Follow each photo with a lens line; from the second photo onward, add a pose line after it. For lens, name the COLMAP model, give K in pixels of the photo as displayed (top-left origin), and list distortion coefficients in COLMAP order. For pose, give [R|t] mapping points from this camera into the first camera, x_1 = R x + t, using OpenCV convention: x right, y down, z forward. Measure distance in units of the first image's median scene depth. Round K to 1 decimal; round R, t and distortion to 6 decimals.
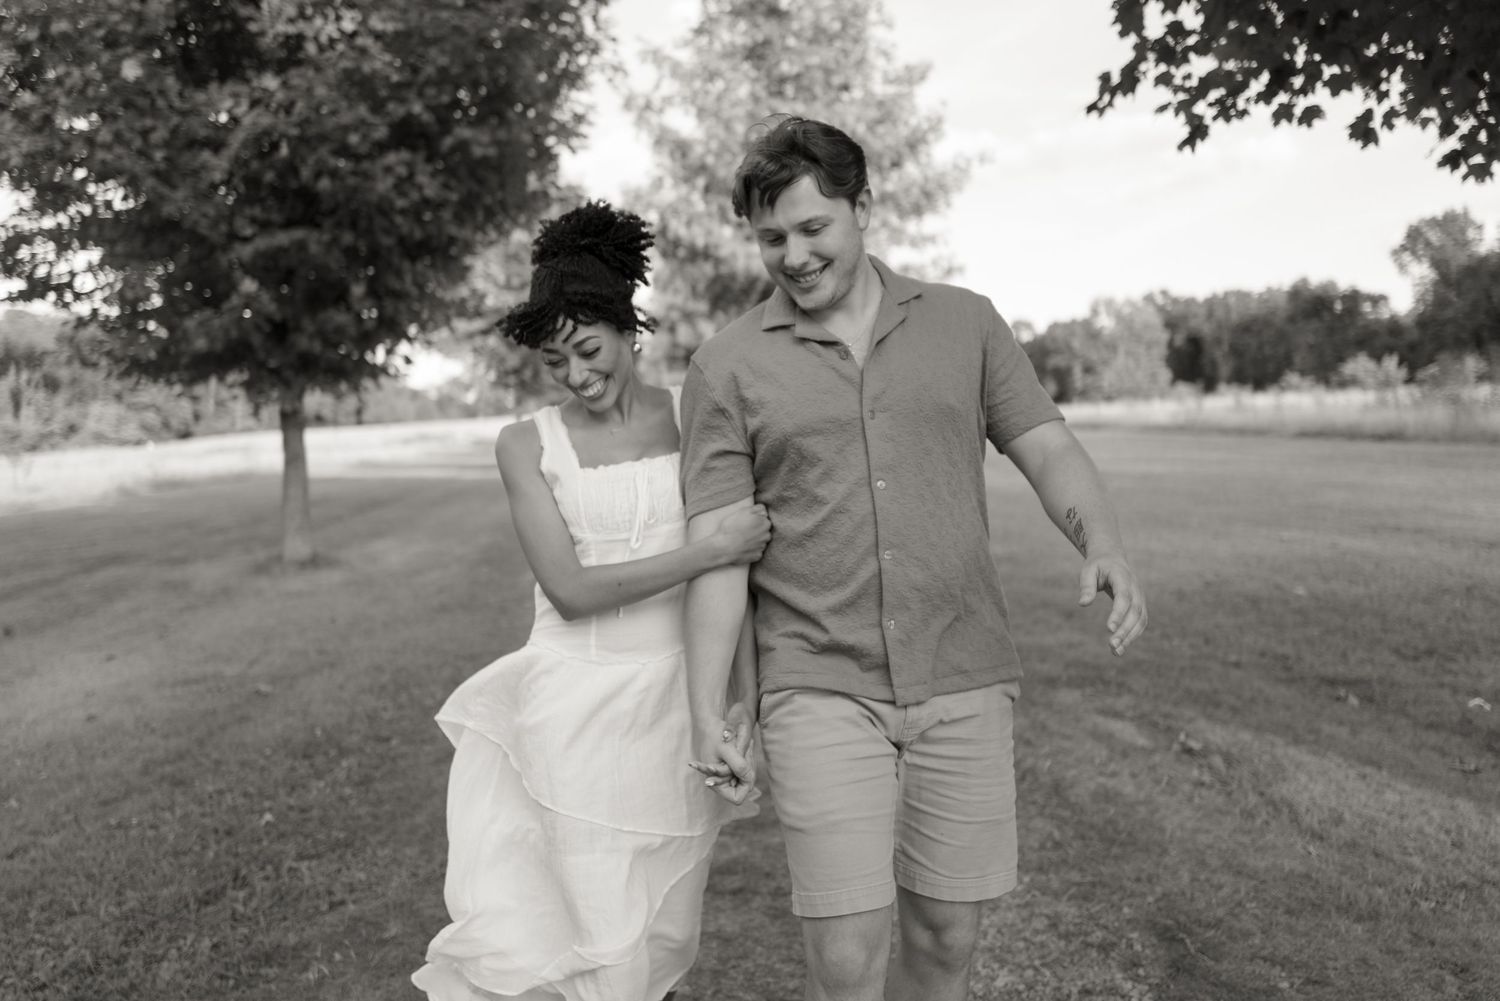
lens RADIAL K [[1161.4, 0, 751.9], [0, 1161.4, 499.1], [0, 0, 1]] dist [-0.010439, 0.004418]
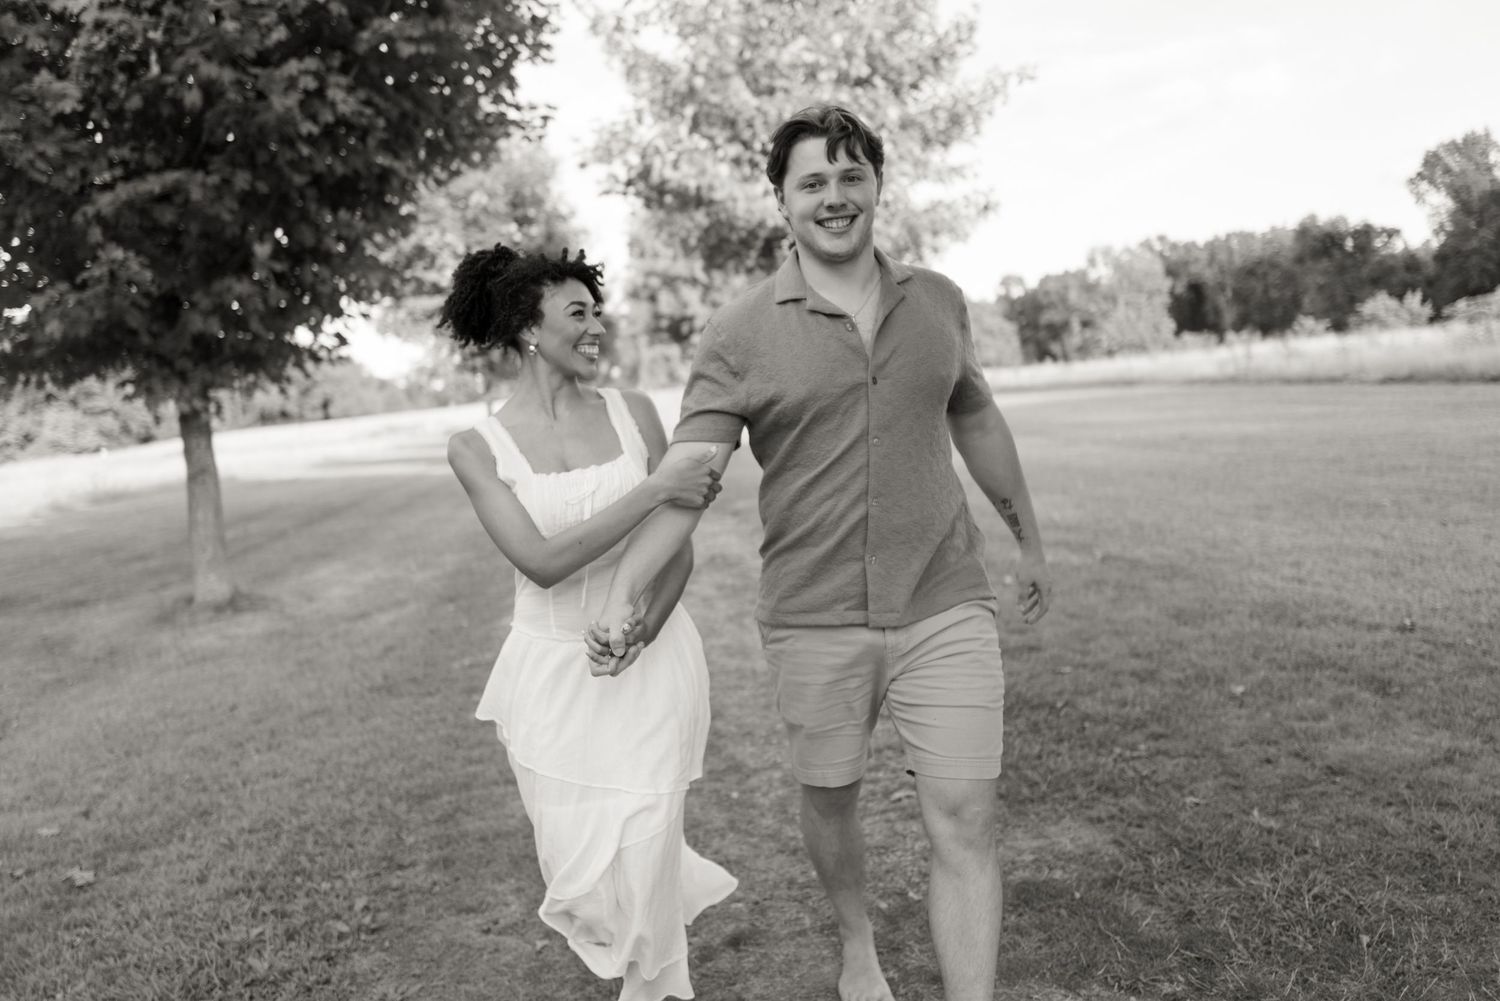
lens RADIAL K [[1214.4, 0, 746.4], [0, 1214.4, 528.6], [0, 0, 1]] dist [-0.010745, 0.010455]
pose [[0.998764, -0.049605, 0.003197, -0.019472], [0.049423, 0.997861, 0.042778, -0.008807], [-0.005313, -0.042567, 0.999079, 0.111135]]
